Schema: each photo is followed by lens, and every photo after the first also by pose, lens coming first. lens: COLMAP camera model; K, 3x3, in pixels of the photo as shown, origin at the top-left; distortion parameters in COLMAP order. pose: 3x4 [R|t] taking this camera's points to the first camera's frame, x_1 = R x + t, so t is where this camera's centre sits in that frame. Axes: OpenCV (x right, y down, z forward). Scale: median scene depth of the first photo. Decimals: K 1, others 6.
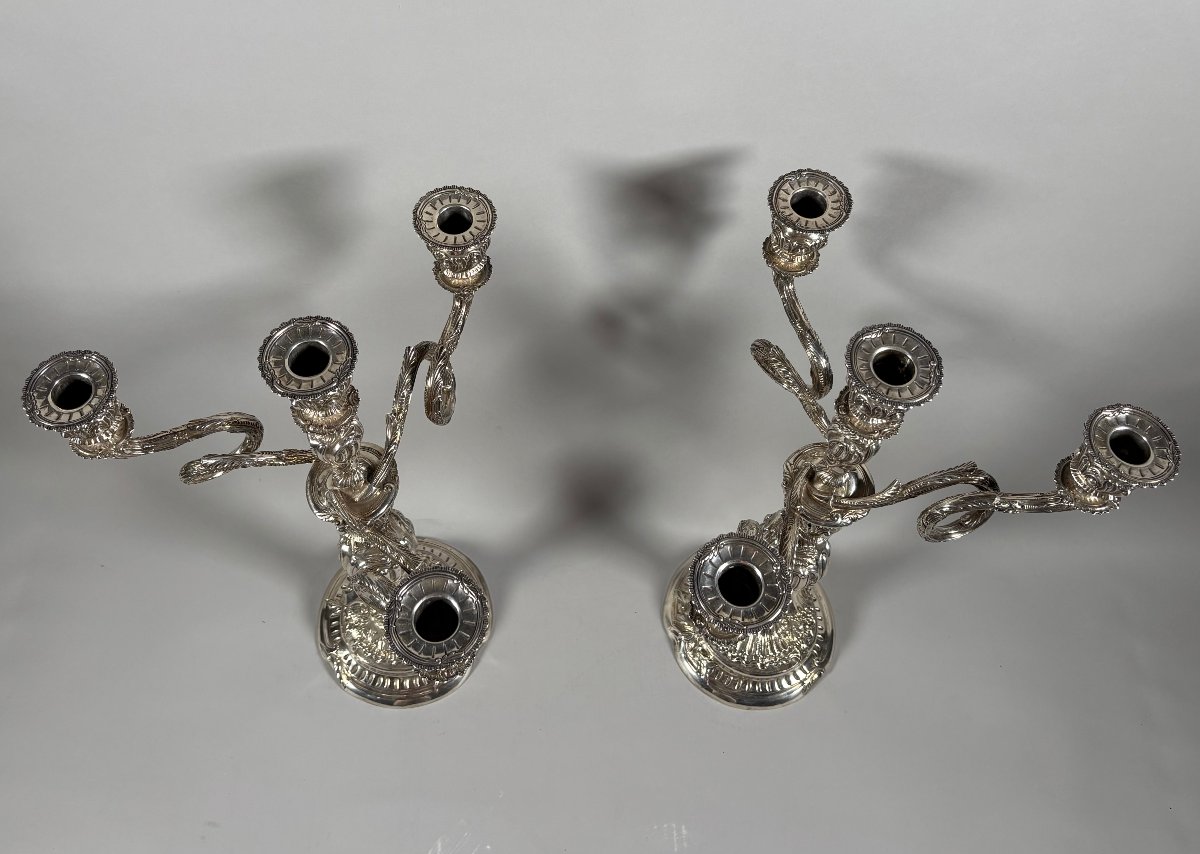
lens RADIAL K [[1132.6, 0, 575.5], [0, 1132.6, 385.4], [0, 0, 1]] dist [-0.017157, 0.000000]
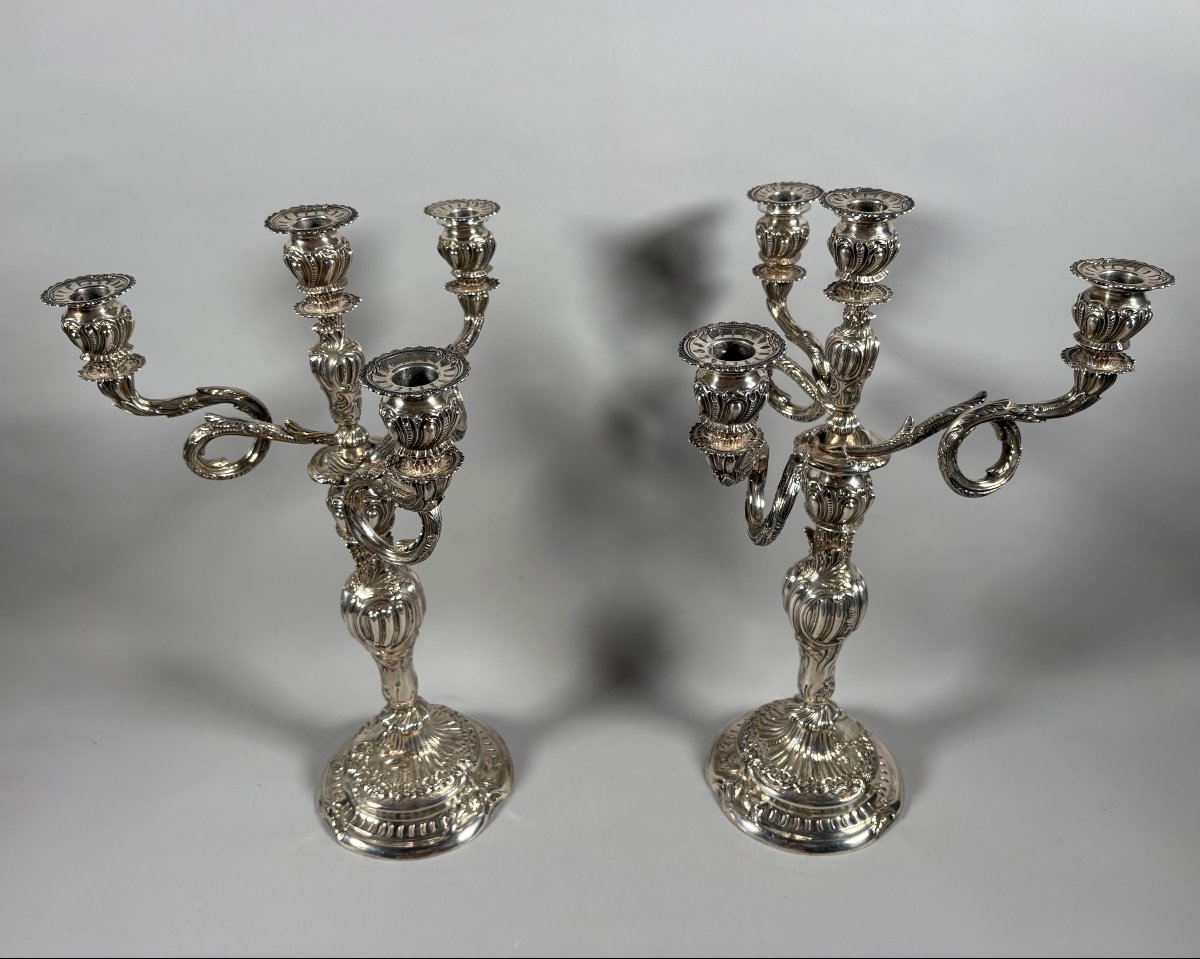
lens RADIAL K [[1084.2, 0, 598.6], [0, 1084.2, 481.9], [0, 0, 1]] dist [0.007276, 0.000000]
pose [[0.998278, -0.048010, -0.033710, 0.035298], [0.026009, 0.877300, -0.479237, 0.433941], [0.052582, 0.477535, 0.877038, 0.146637]]
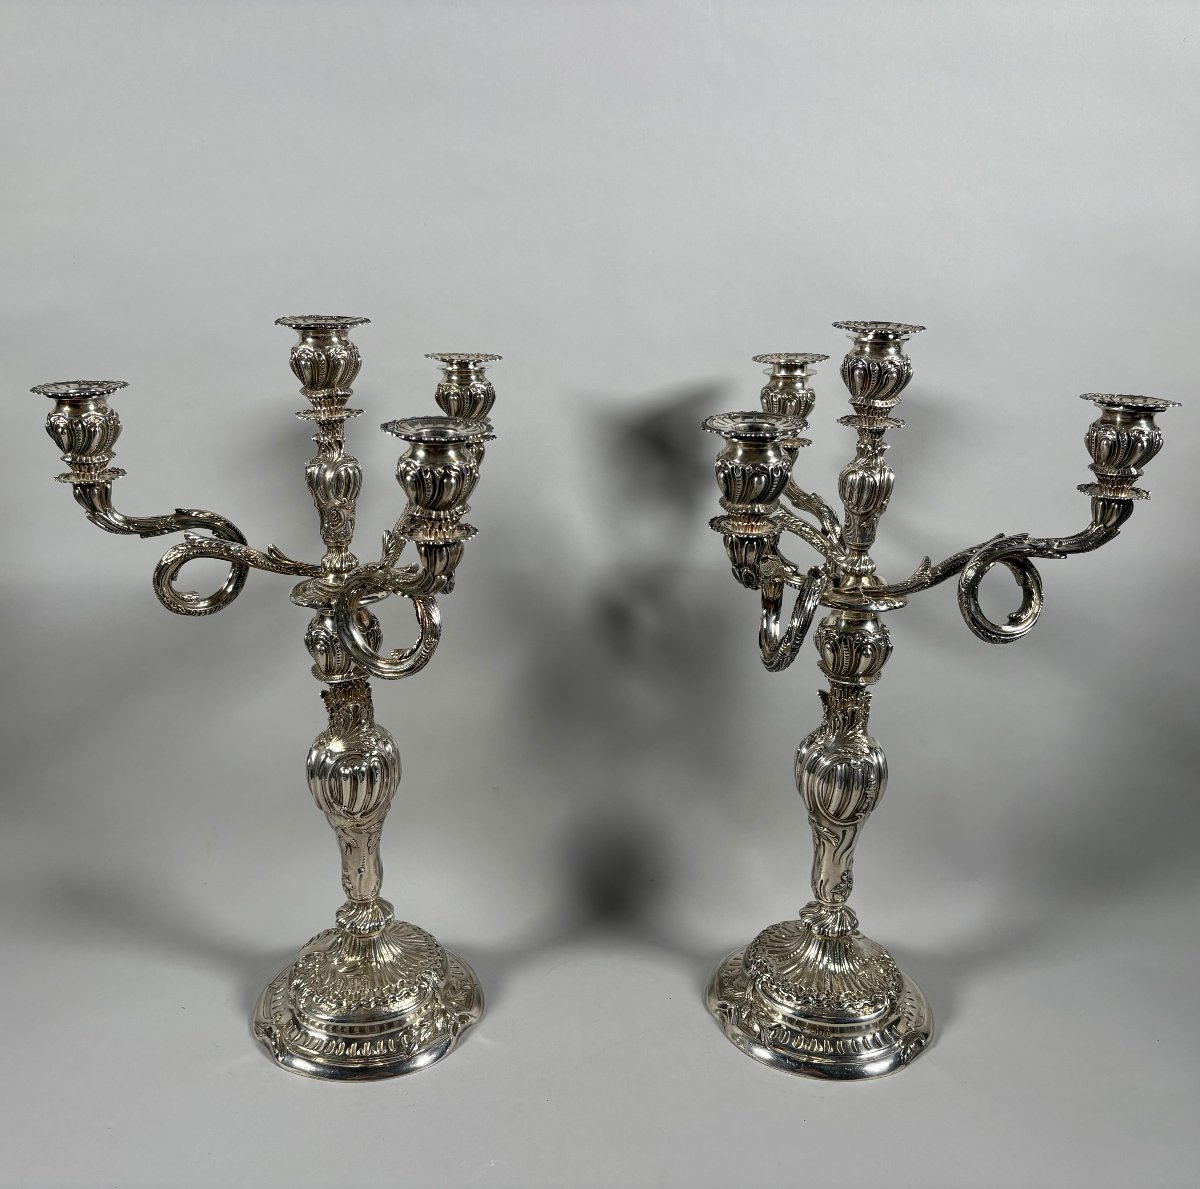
lens RADIAL K [[1272.7, 0, 605.3], [0, 1272.7, 602.5], [0, 0, 1]] dist [0.016207, 0.000000]
pose [[0.999207, -0.025305, 0.030749, -0.011551], [0.039358, 0.745124, -0.665764, 0.610621], [-0.006065, 0.666446, 0.745529, 0.180808]]
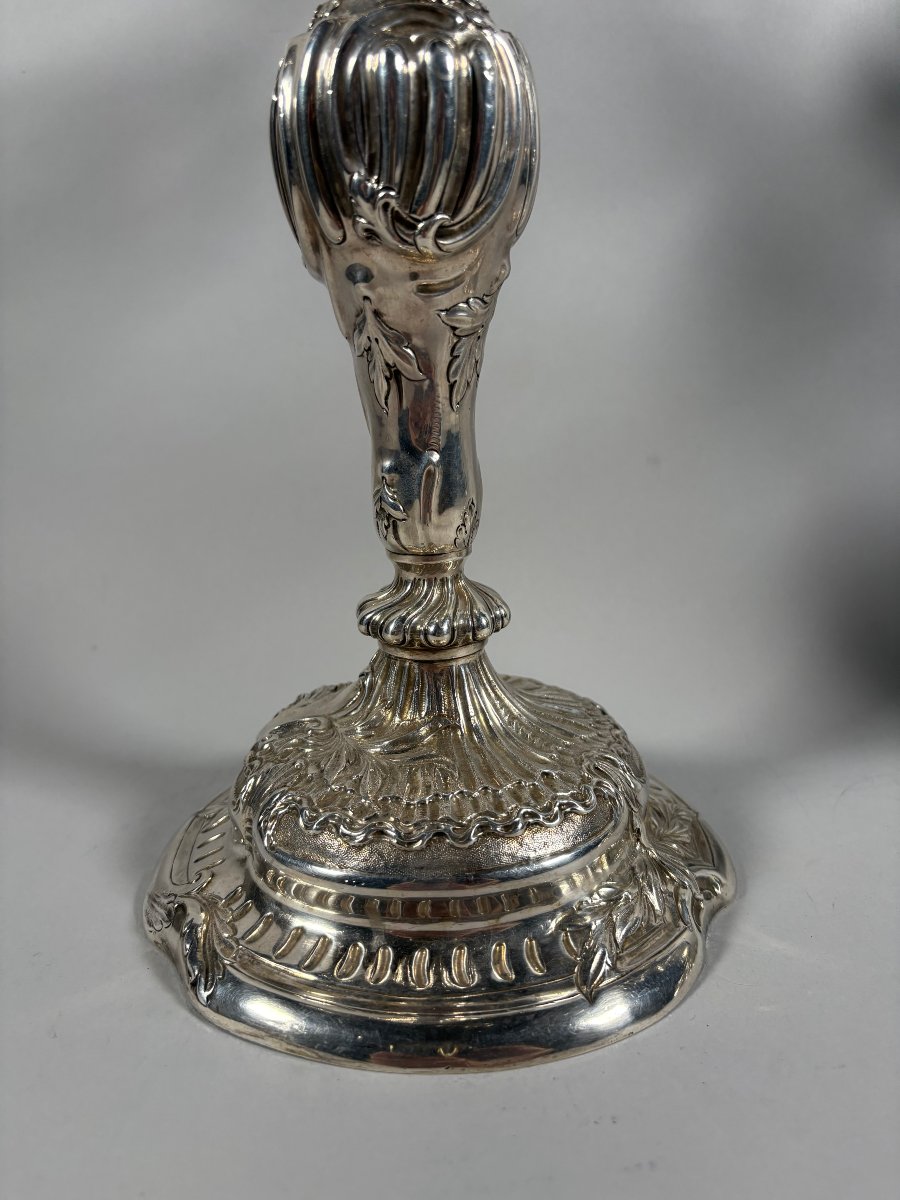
lens RADIAL K [[977.6, 0, 449.6], [0, 977.6, 593.8], [0, 0, 1]] dist [0.019666, -0.037815]
pose [[0.997953, -0.045645, -0.044802, -0.138855], [0.000573, 0.706836, -0.707377, 0.358075], [0.063956, 0.705903, 0.705415, 0.795009]]
